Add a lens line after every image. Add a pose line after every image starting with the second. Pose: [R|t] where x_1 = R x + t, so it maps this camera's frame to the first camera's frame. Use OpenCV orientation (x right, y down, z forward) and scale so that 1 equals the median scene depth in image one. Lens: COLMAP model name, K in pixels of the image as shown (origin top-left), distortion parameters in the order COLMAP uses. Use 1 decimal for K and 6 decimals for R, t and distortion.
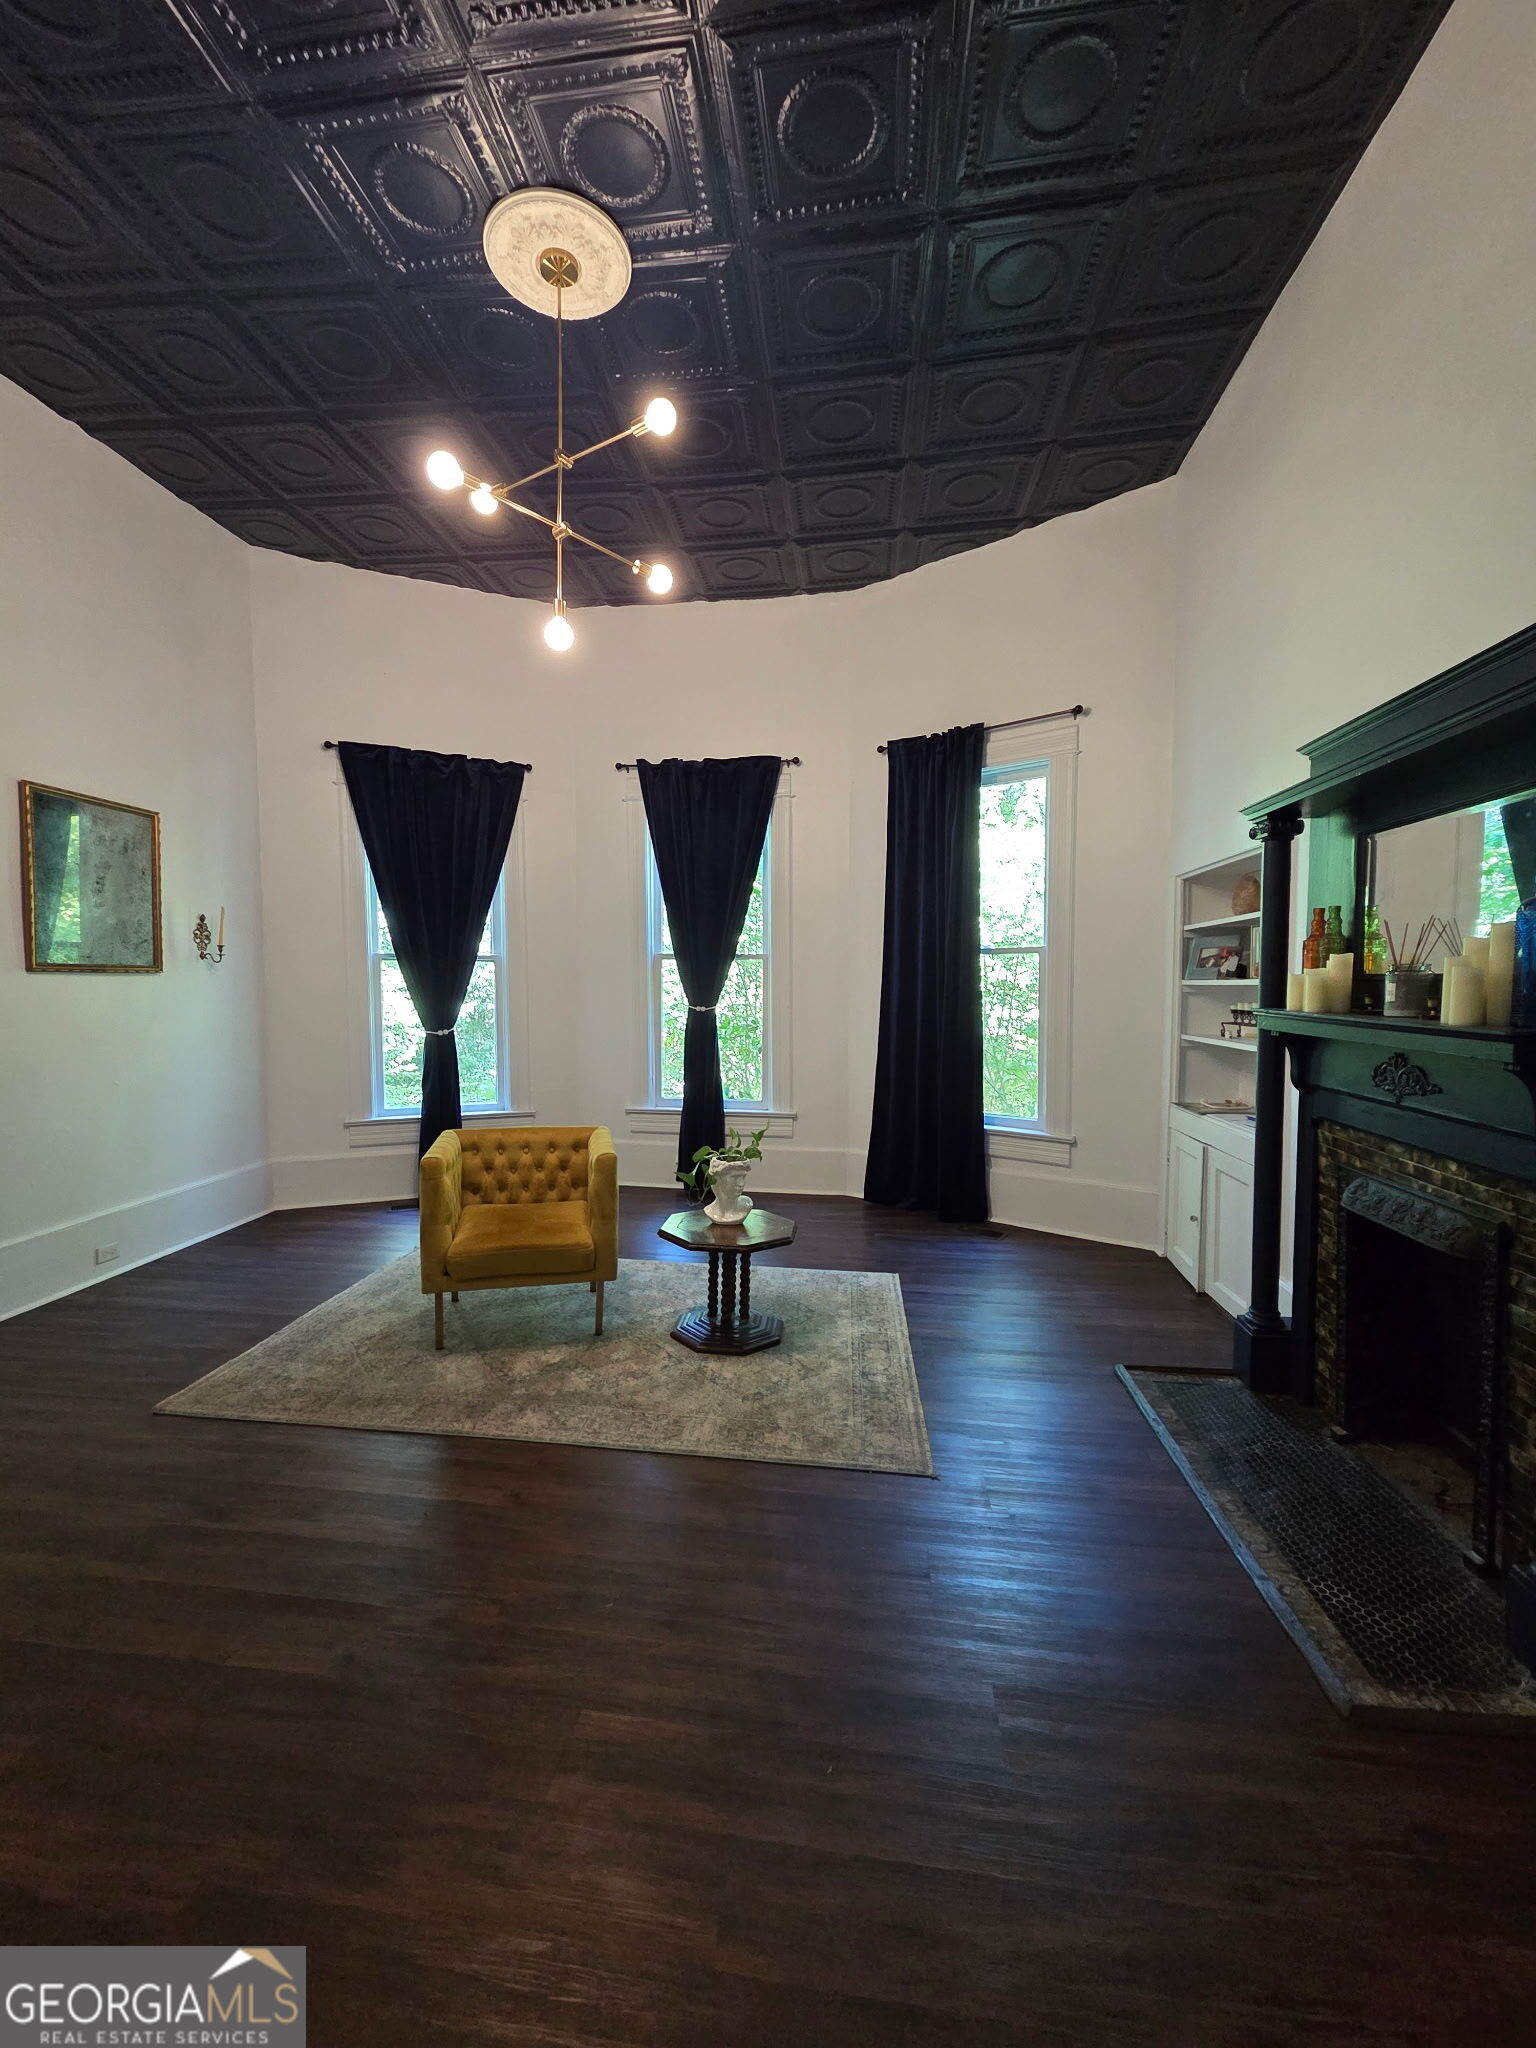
lens RADIAL K [[842.8, 0, 756.6], [0, 842.8, 1025.9], [0, 0, 1]] dist [-0.000638, -0.000642]
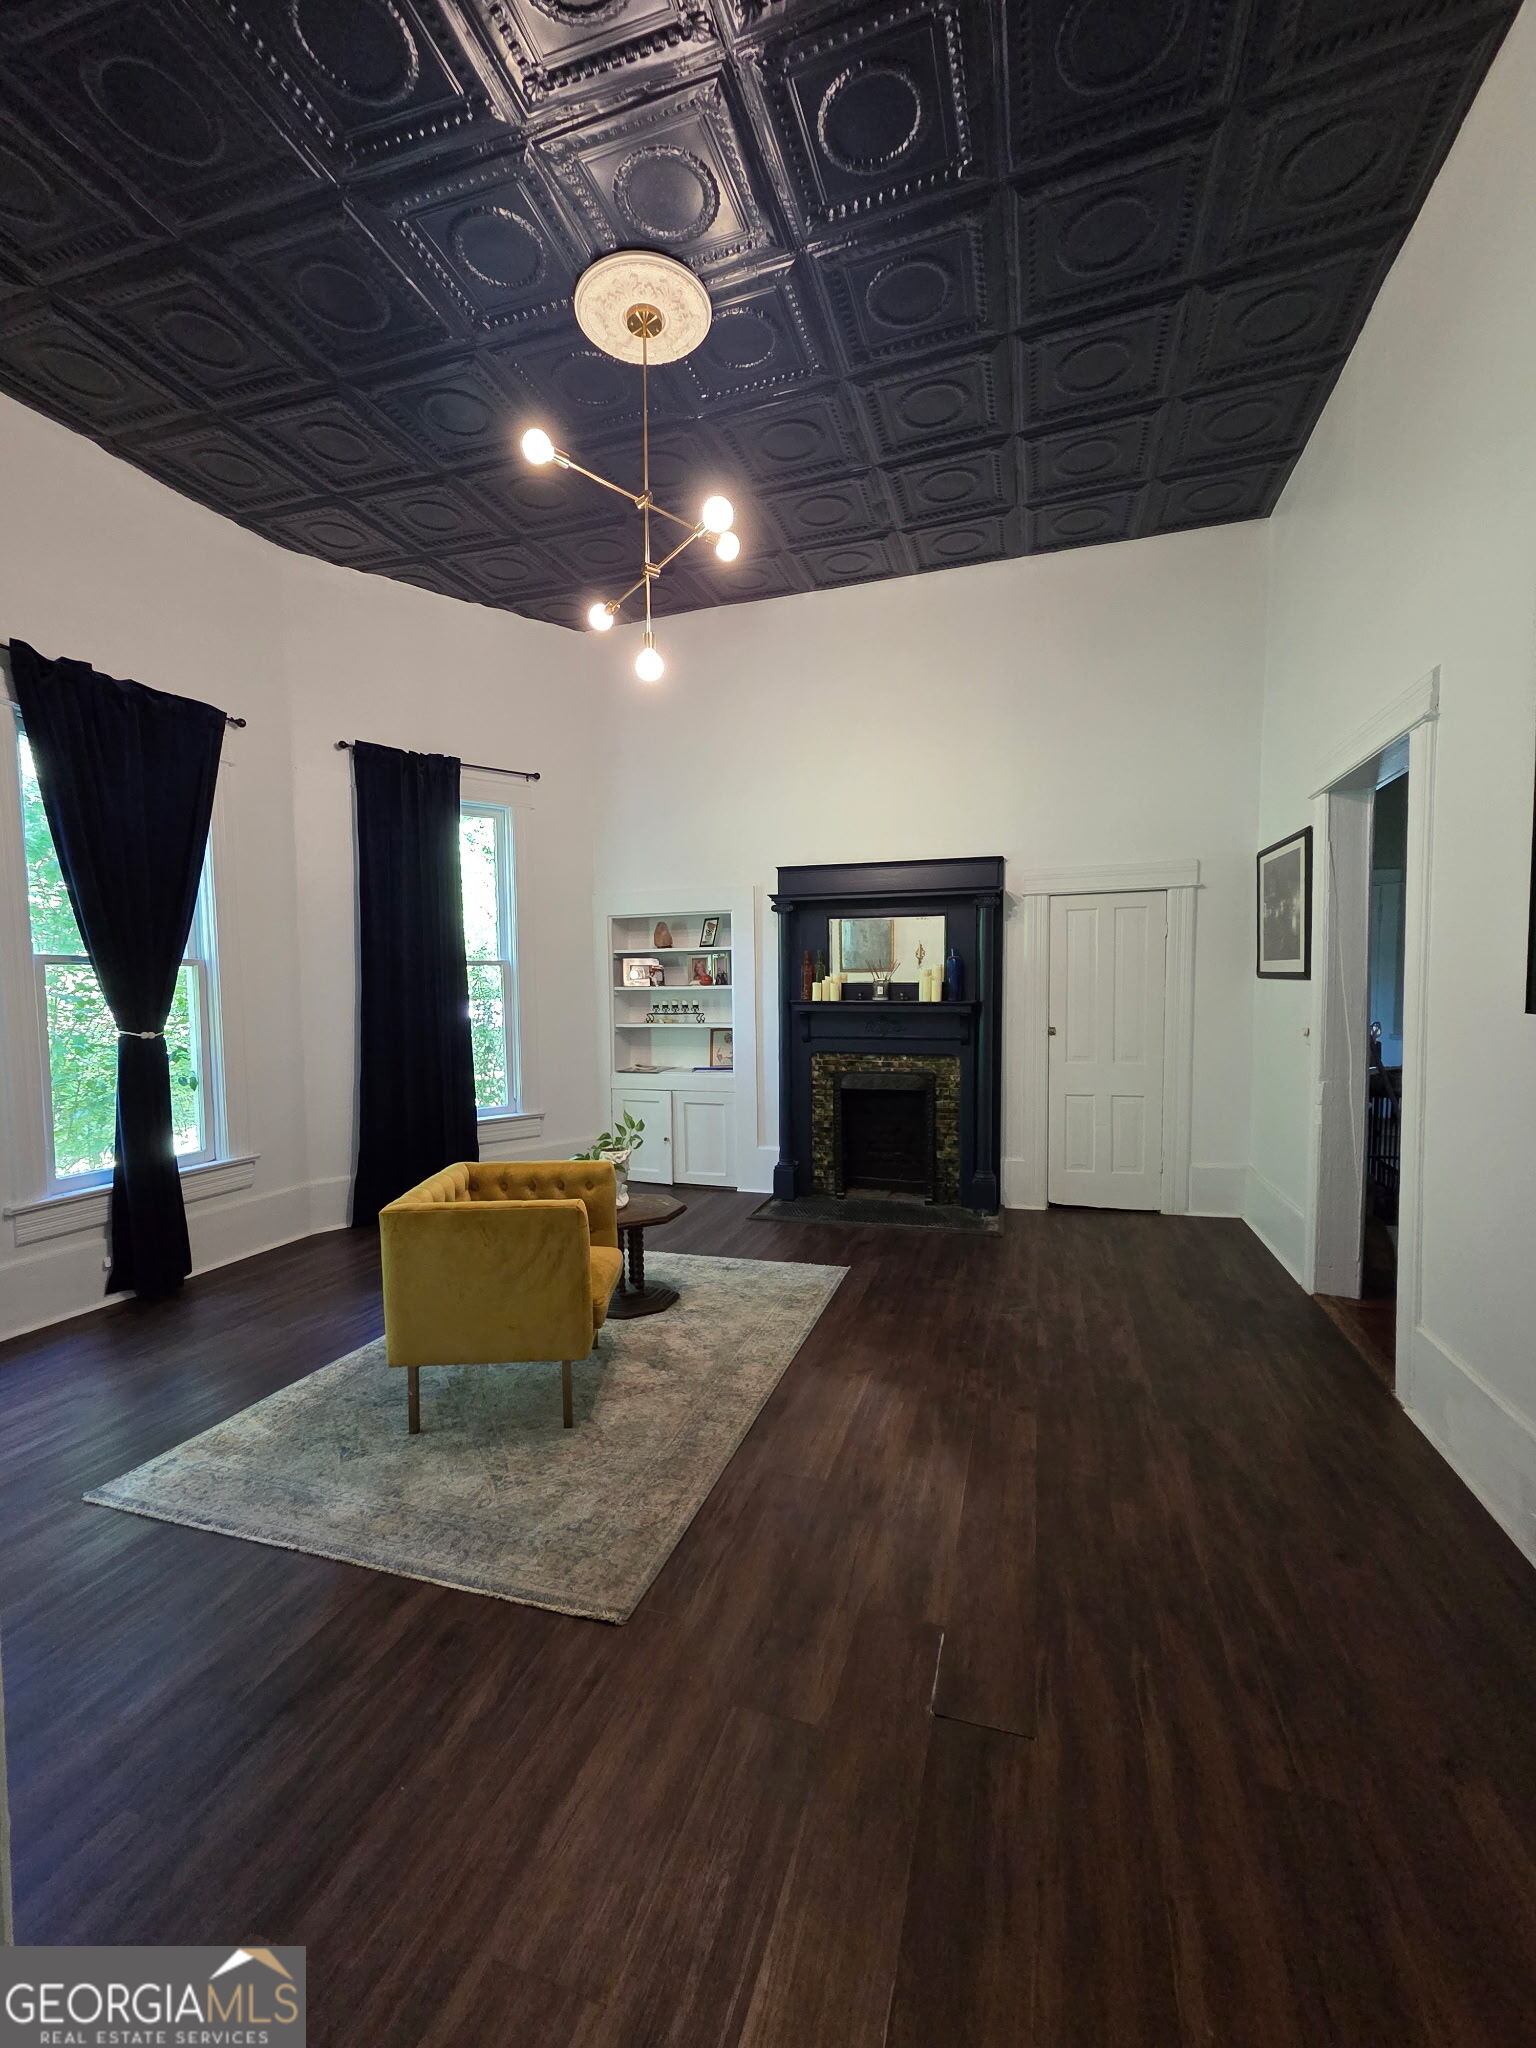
lens RADIAL K [[842.8, 0, 767.4], [0, 842.8, 1021.9], [0, 0, 1]] dist [-0.000638, -0.000642]
pose [[0.176388, -0.054824, 0.982793, -0.878161], [0.063206, 0.997018, 0.044274, -0.039516], [-0.982289, 0.054309, 0.179327, 0.474273]]
